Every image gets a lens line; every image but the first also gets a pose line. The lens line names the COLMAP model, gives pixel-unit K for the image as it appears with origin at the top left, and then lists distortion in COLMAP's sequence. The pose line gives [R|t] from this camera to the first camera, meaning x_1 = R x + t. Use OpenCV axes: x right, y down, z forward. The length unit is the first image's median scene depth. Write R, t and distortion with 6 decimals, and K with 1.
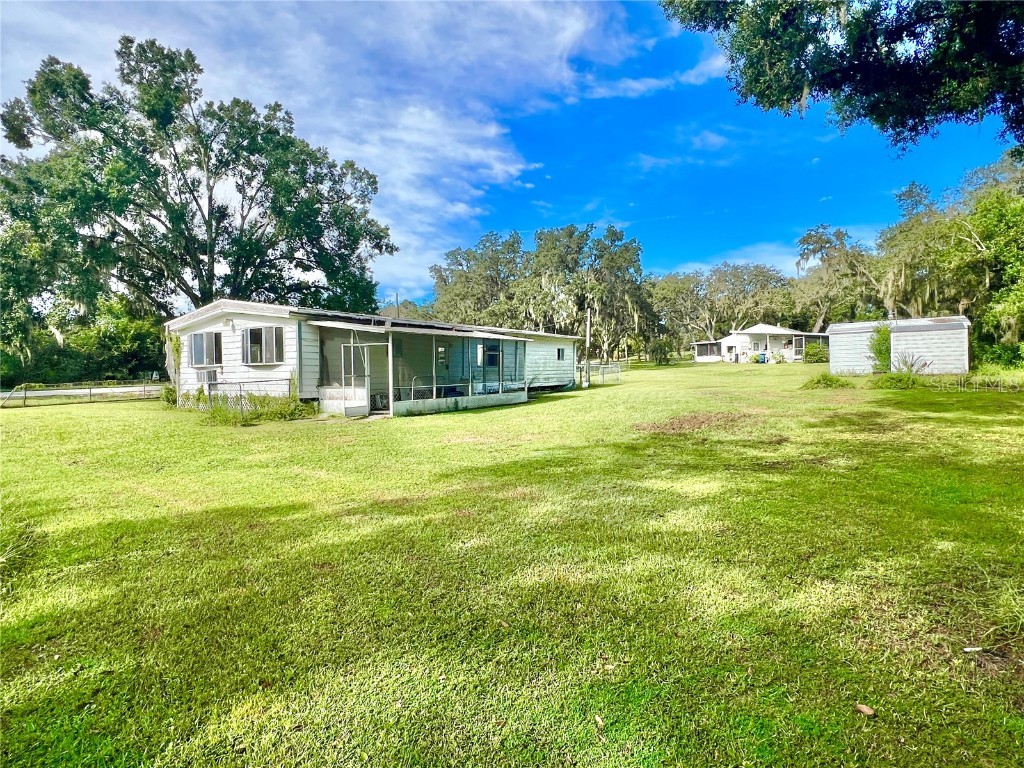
lens RADIAL K [[537.8, 0, 511.5], [0, 537.8, 390.2], [0, 0, 1]] dist [-0.012302, 0.000654]
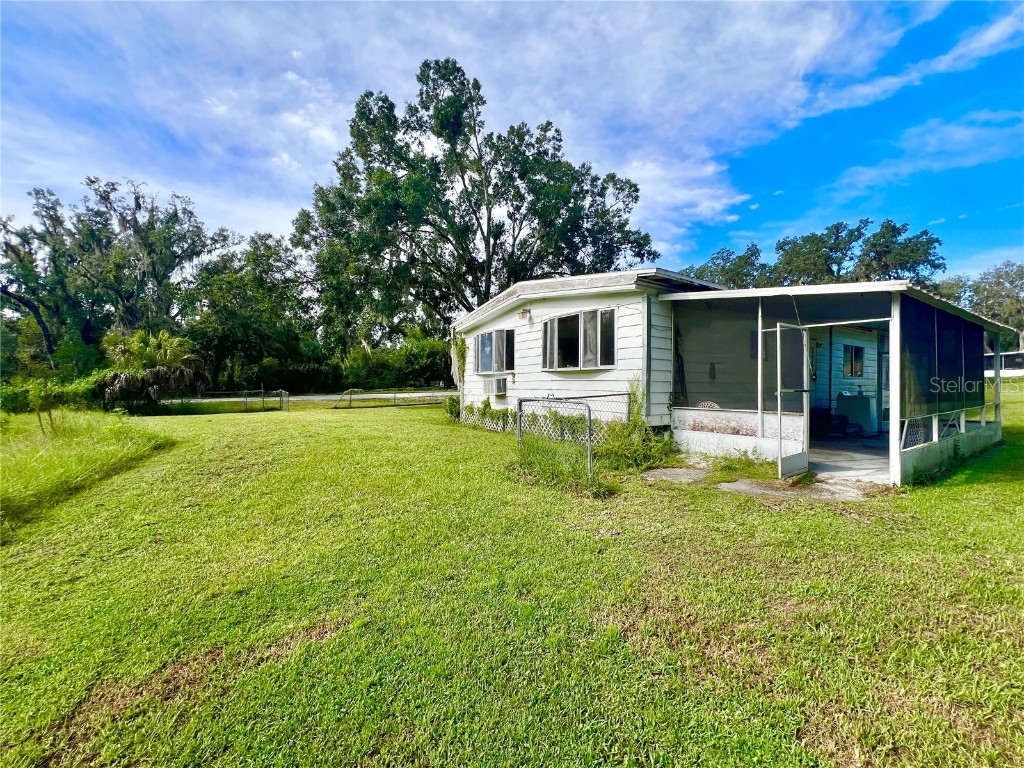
lens RADIAL K [[411.3, 0, 512.0], [0, 411.3, 384.0], [0, 0, 1]] dist [-0.000487, 0.000075]
pose [[0.913881, 0.013165, -0.405768, -0.185465], [-0.026308, 0.999294, -0.026831, -0.008050], [0.405129, 0.035195, 0.913582, 0.281848]]
